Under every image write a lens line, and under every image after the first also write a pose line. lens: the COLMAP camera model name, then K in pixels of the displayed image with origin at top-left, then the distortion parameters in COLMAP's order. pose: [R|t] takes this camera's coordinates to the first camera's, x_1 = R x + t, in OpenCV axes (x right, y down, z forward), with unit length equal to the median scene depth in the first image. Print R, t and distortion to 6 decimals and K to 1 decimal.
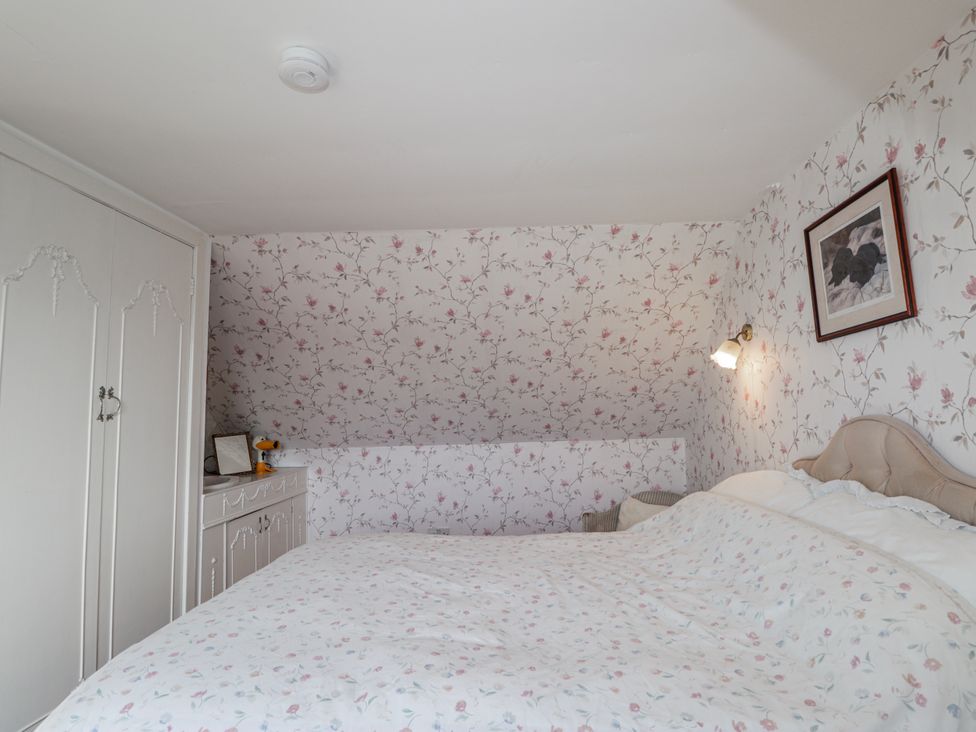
lens RADIAL K [[507.7, 0, 502.8], [0, 507.7, 363.1], [0, 0, 1]] dist [0.002073, -0.014594]
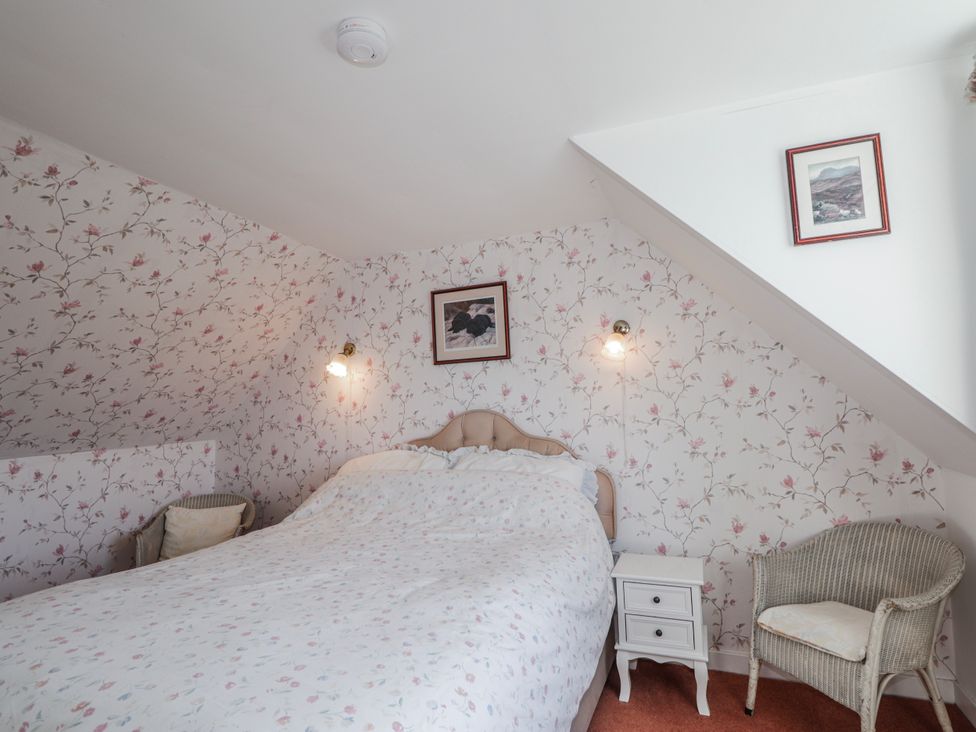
lens RADIAL K [[509.3, 0, 491.7], [0, 509.3, 364.2], [0, 0, 1]] dist [0.001826, -0.015502]
pose [[0.332501, 0.088416, 0.938949, -0.870207], [-0.071948, 0.995072, -0.068222, 0.056181], [-0.940354, -0.044872, 0.337224, 0.313926]]
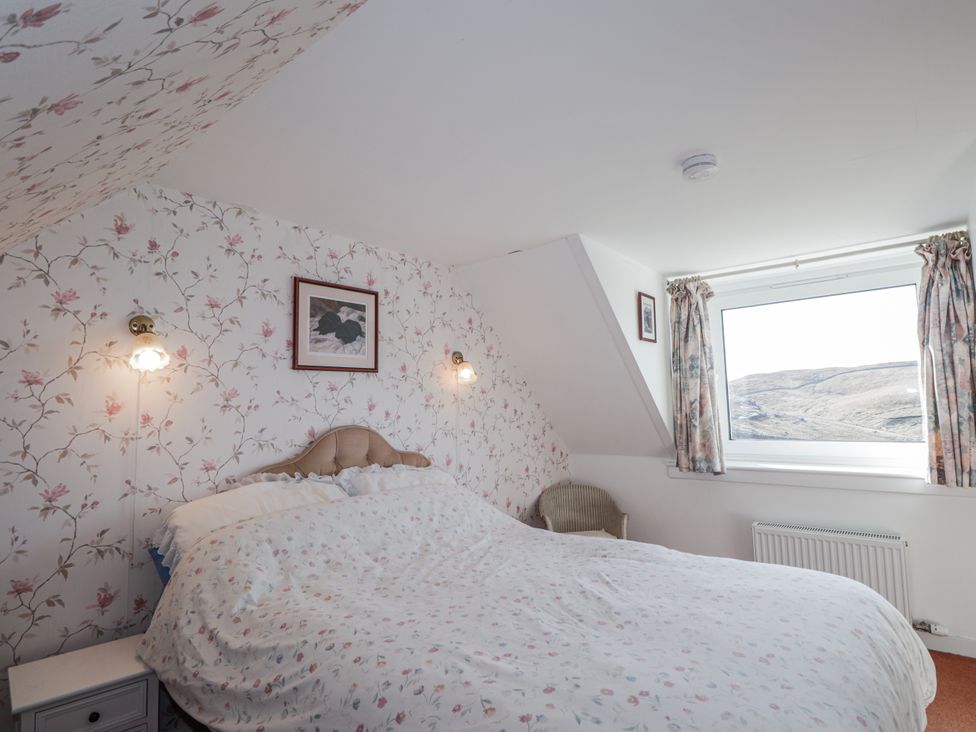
lens RADIAL K [[509.3, 0, 491.7], [0, 509.3, 364.2], [0, 0, 1]] dist [0.001826, -0.015502]
pose [[-0.787378, 0.101934, 0.607984, -0.565802], [-0.018895, 0.981781, -0.189075, 0.187343], [-0.616180, -0.160361, -0.771107, 1.786615]]
